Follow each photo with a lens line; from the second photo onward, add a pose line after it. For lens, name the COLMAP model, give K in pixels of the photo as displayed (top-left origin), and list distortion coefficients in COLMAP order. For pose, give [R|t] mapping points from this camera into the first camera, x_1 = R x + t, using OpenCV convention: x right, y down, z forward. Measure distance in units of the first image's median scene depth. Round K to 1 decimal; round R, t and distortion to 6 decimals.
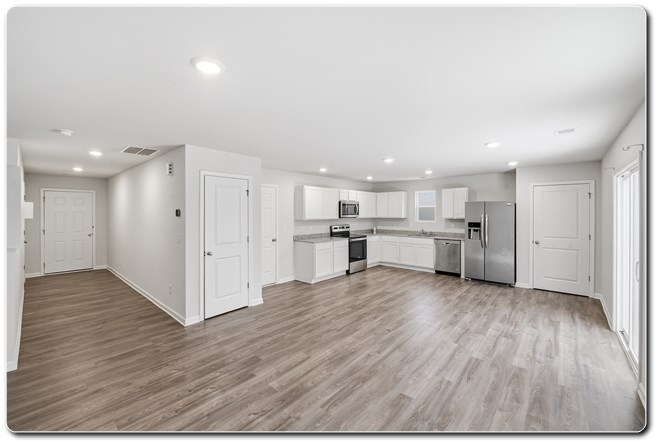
lens RADIAL K [[266.2, 0, 324.4], [0, 266.2, 212.7], [0, 0, 1]] dist [-0.012642, -0.000305]
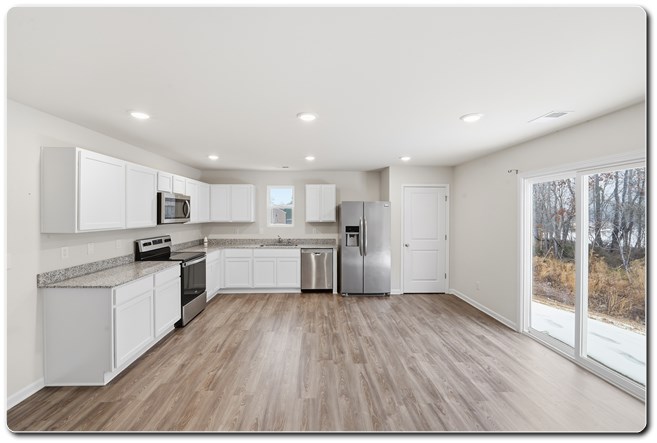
lens RADIAL K [[268.1, 0, 322.6], [0, 268.1, 215.1], [0, 0, 1]] dist [-0.012837, -0.000086]
pose [[0.722665, -0.002500, 0.691194, -0.111308], [0.000448, 0.999995, 0.003148, -0.001083], [-0.691198, -0.001966, 0.722663, 0.596360]]
